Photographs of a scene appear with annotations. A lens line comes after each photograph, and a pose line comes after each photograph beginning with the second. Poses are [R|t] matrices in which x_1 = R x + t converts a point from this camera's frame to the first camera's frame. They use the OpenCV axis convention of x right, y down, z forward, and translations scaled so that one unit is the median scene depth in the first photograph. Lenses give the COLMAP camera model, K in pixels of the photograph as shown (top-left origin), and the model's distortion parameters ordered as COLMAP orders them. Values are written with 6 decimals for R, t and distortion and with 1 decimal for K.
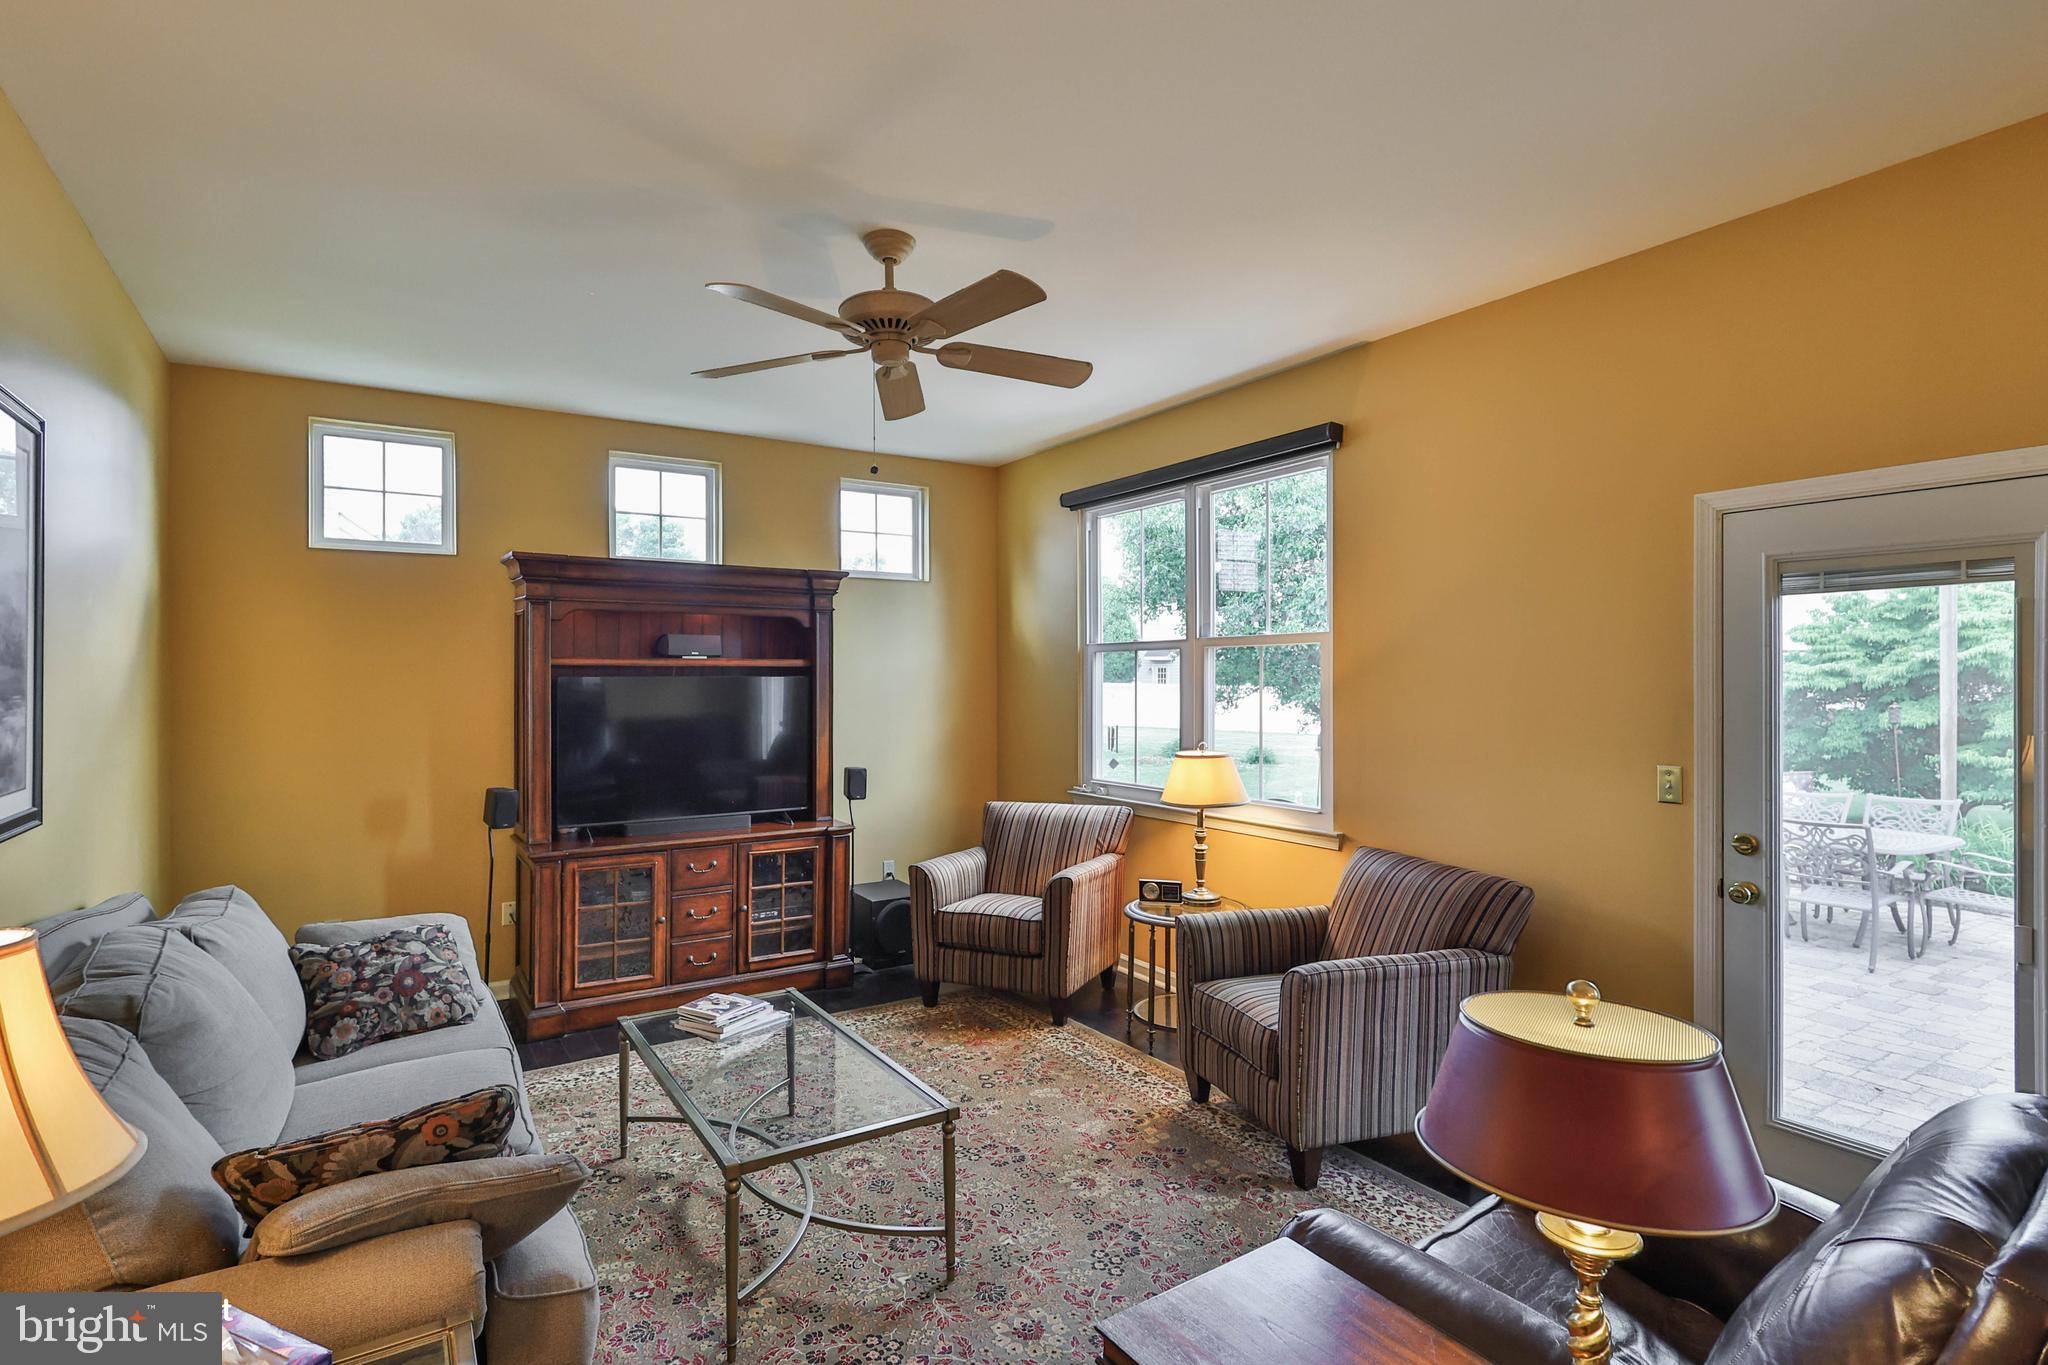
lens RADIAL K [[1012.5, 0, 1016.0], [0, 1012.5, 678.7], [0, 0, 1]] dist [-0.001557, 0.000219]
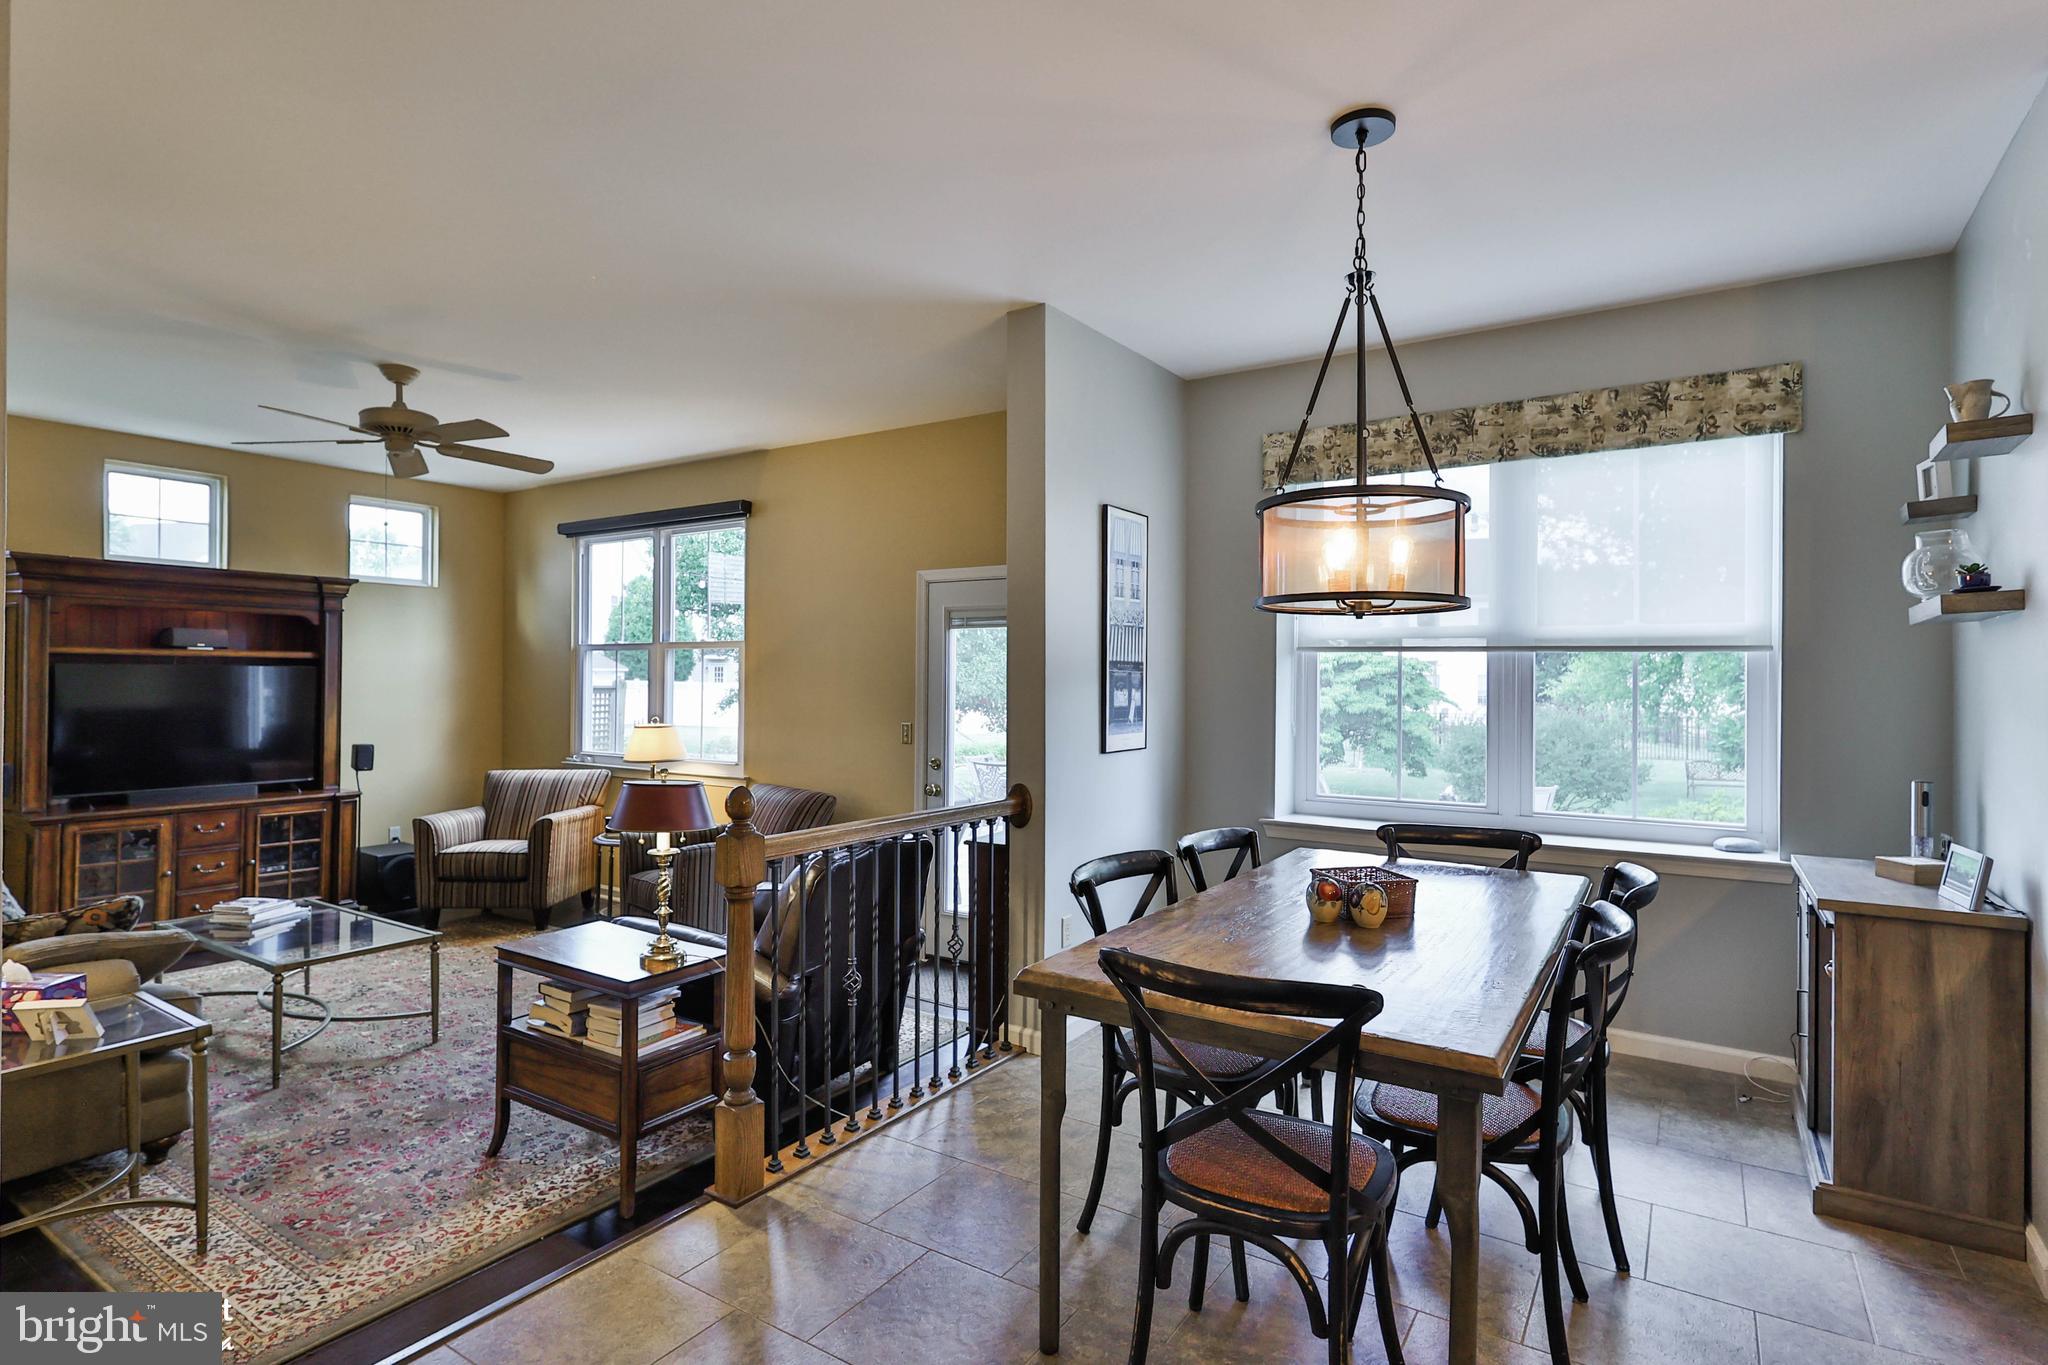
lens RADIAL K [[1033.3, 0, 1017.0], [0, 1033.3, 675.9], [0, 0, 1]] dist [0.000852, 0.000991]
pose [[0.915380, 0.010721, 0.402448, 0.065023], [-0.009562, 0.999942, -0.004890, 0.007679], [-0.402478, 0.000628, 0.915430, -0.498497]]
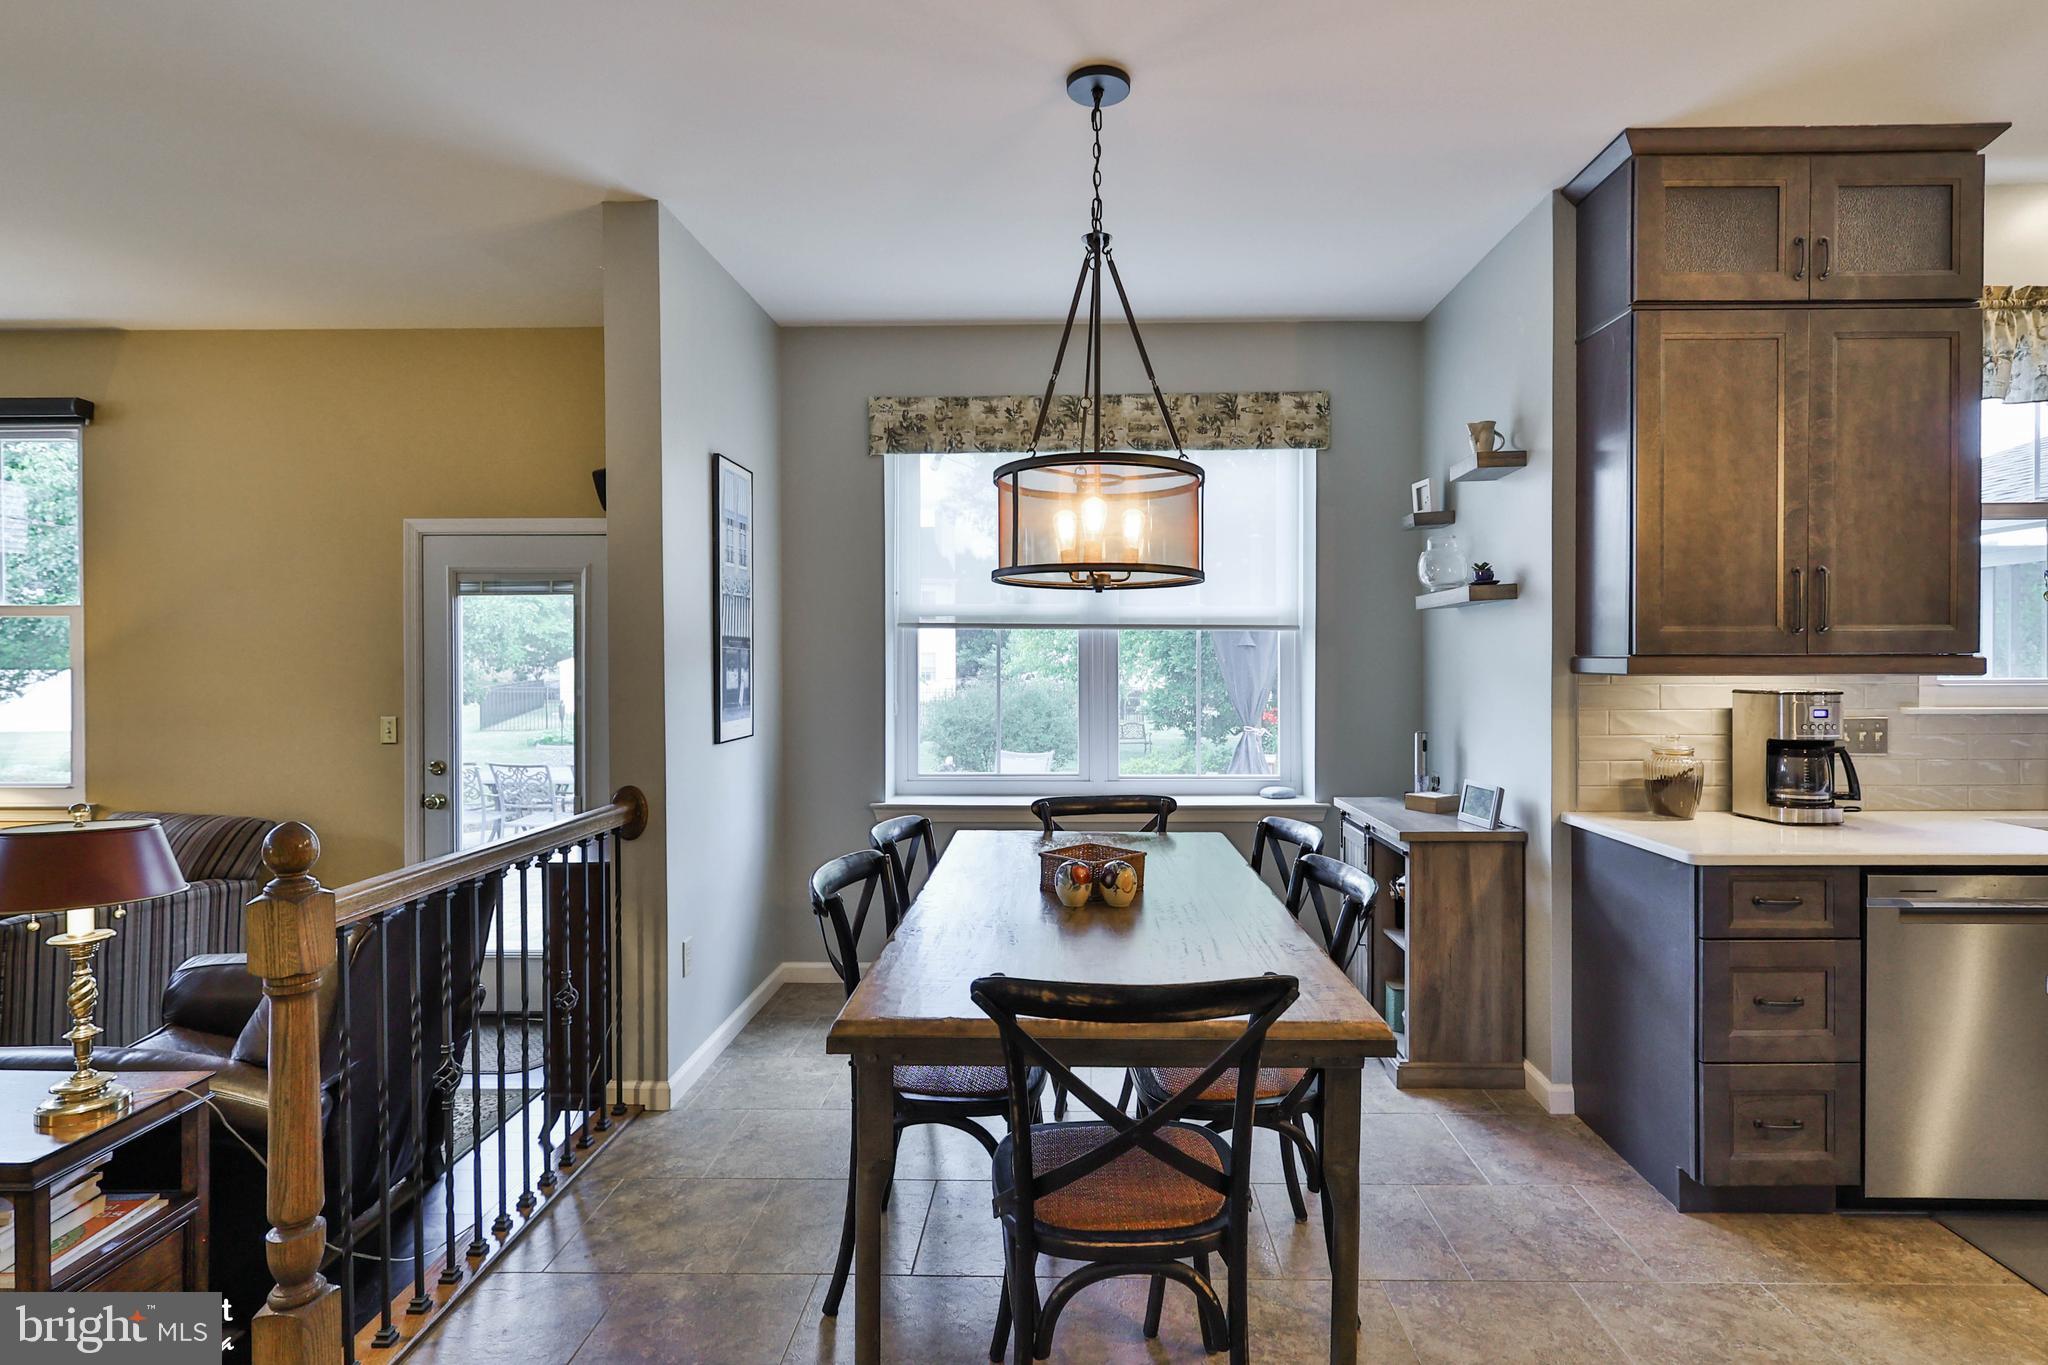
lens RADIAL K [[1028.2, 0, 1050.2], [0, 1028.2, 669.0], [0, 0, 1]] dist [0.002912, 0.000643]
pose [[0.555398, -0.005382, 0.831567, -0.005860], [0.000117, 0.999980, 0.006394, 0.009337], [-0.831585, -0.003454, 0.555387, -0.342644]]
